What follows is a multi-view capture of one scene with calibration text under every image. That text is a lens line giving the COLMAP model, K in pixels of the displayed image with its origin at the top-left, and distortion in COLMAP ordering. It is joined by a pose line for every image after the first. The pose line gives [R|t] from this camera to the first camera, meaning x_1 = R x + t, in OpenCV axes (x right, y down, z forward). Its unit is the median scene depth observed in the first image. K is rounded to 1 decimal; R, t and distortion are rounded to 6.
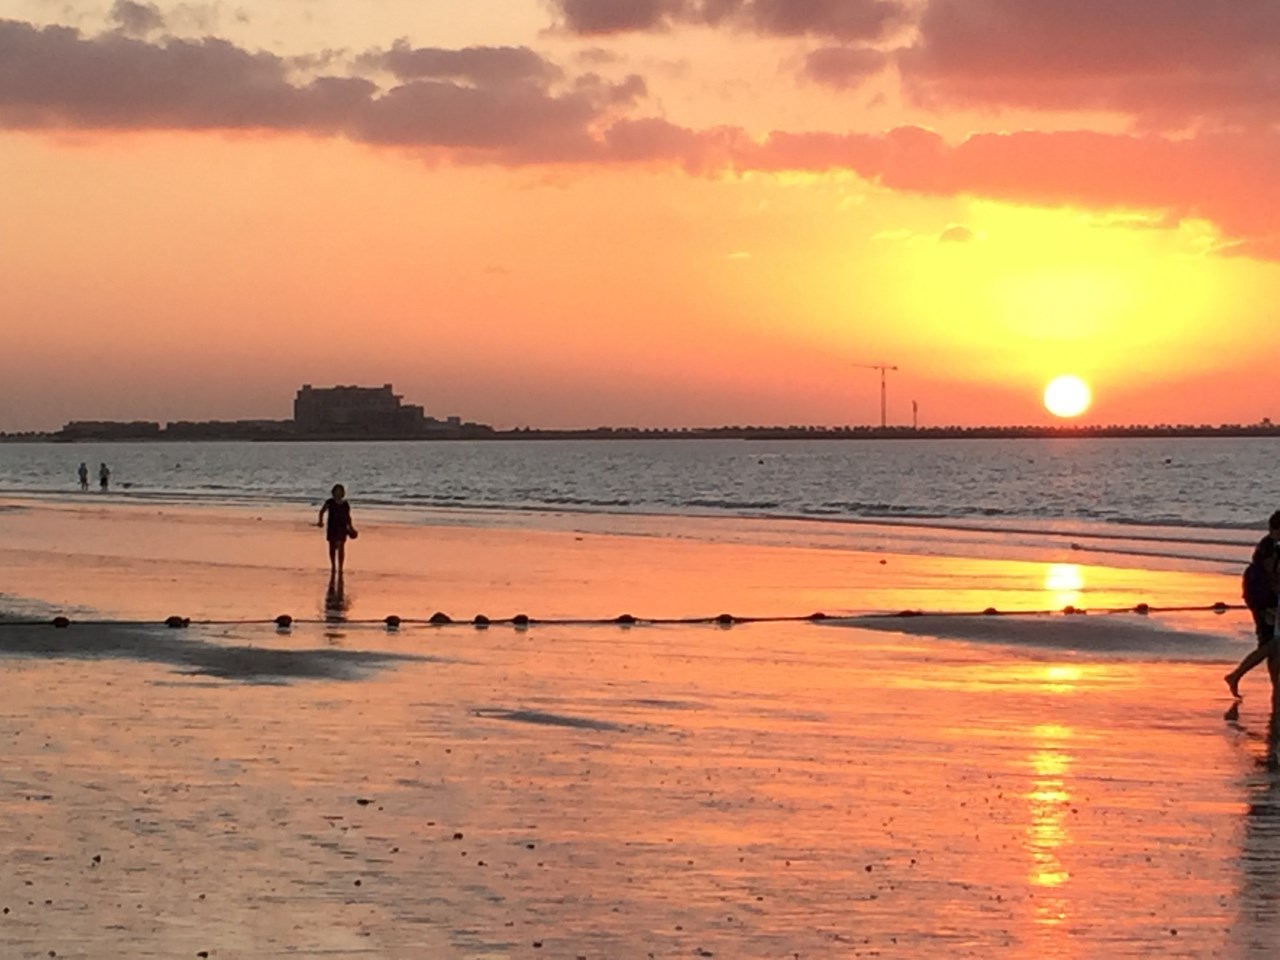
lens RADIAL K [[3941.0, 0, 636.2], [0, 3941.0, 476.6], [0, 0, 1]] dist [0.028623, 0.000000]
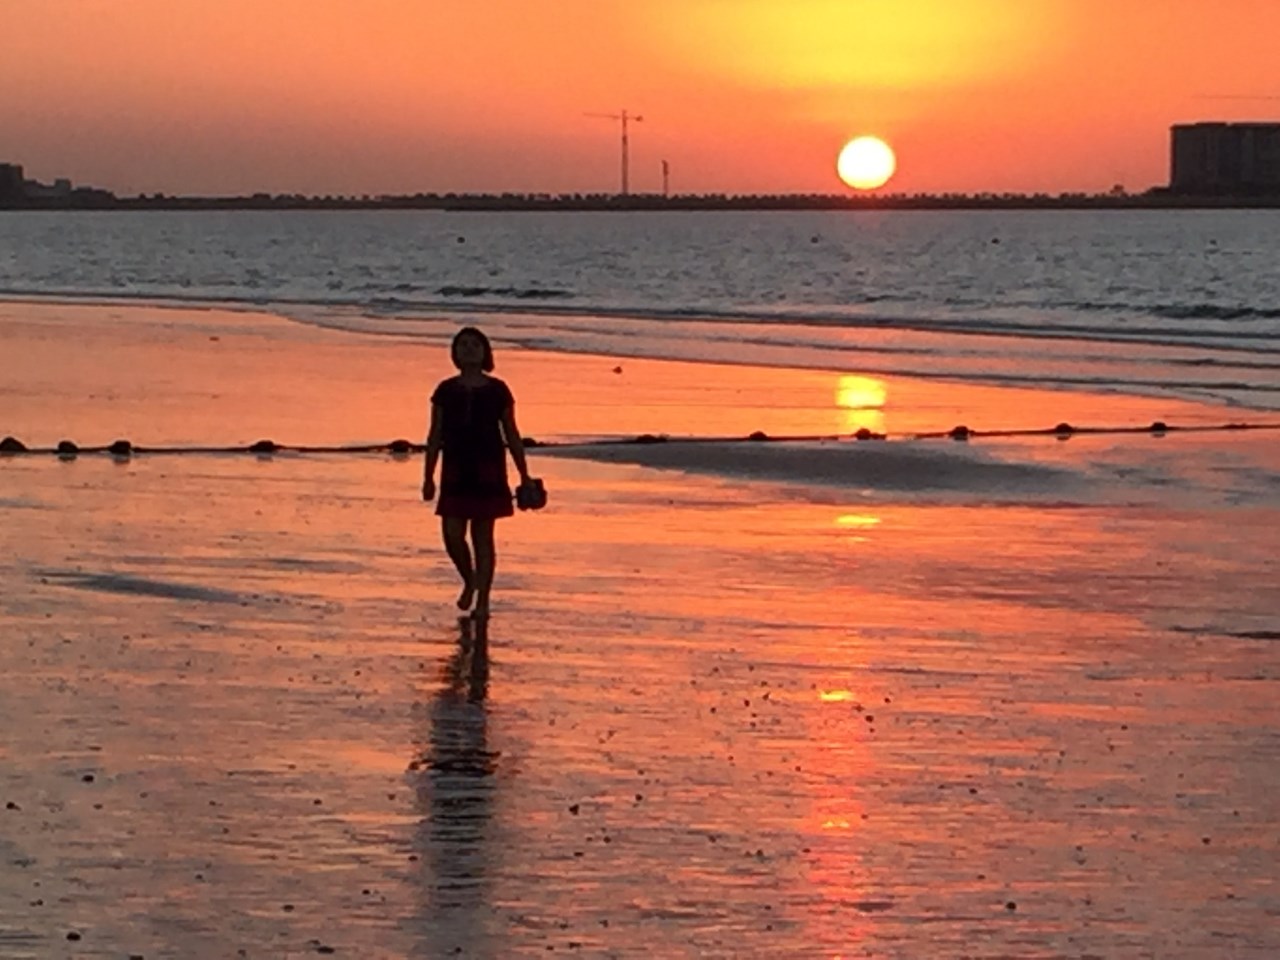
lens RADIAL K [[5115.8, 0, 639.3], [0, 5115.8, 481.3], [0, 0, 1]] dist [0.013613, 0.000000]
pose [[0.997854, 0.000138, 0.065480, 0.007738], [-0.002976, 0.999060, 0.043245, 0.001772], [-0.065412, -0.043347, 0.996916, 0.070095]]
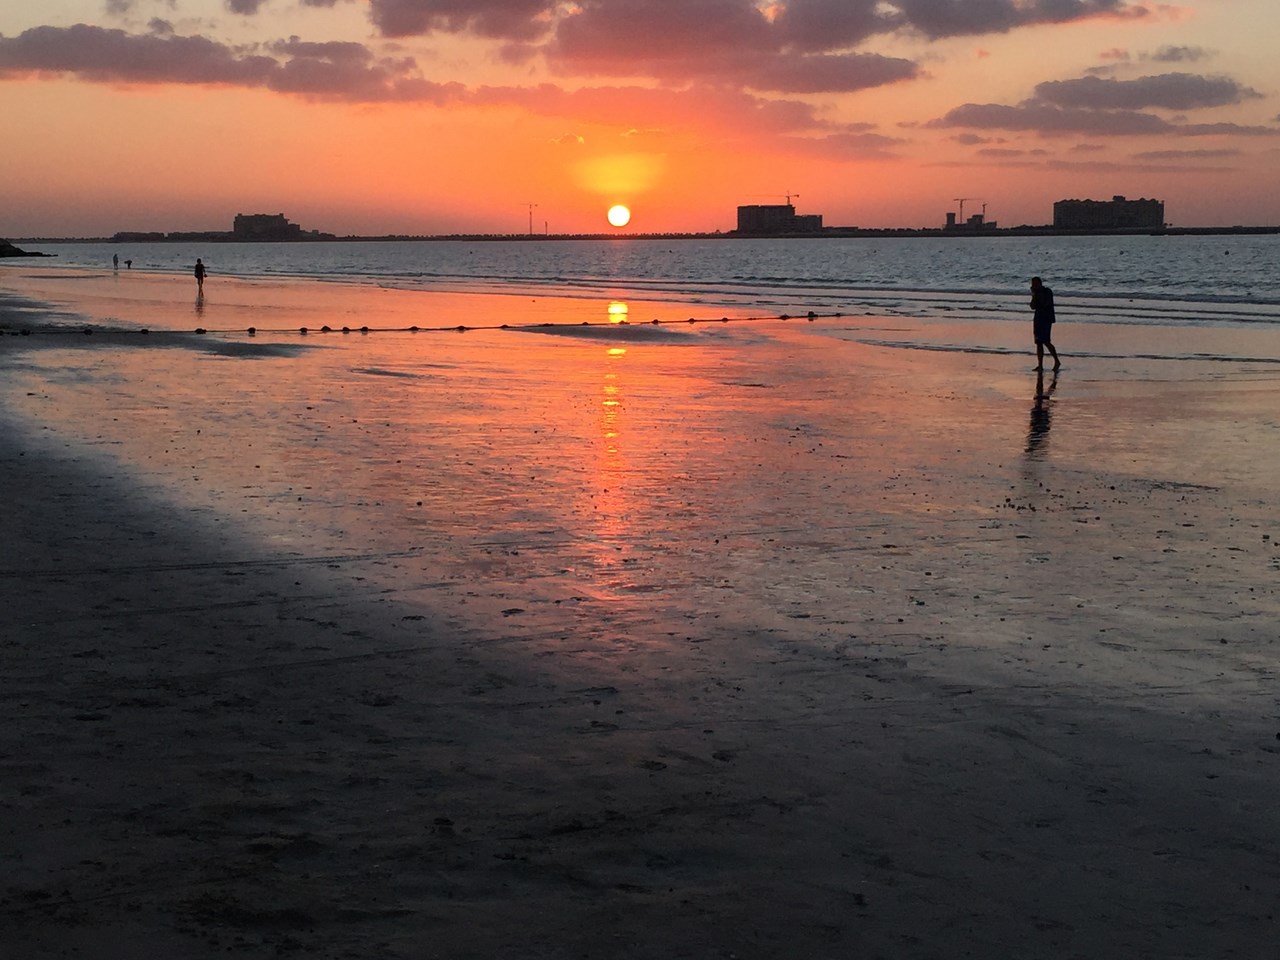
lens RADIAL K [[1941.0, 0, 643.2], [0, 1941.0, 481.7], [0, 0, 1]] dist [0.009228, 0.000000]
pose [[0.992779, -0.017425, 0.118684, -0.009753], [0.003794, 0.993460, 0.114119, -0.001069], [-0.119896, -0.112845, 0.986352, -0.093879]]
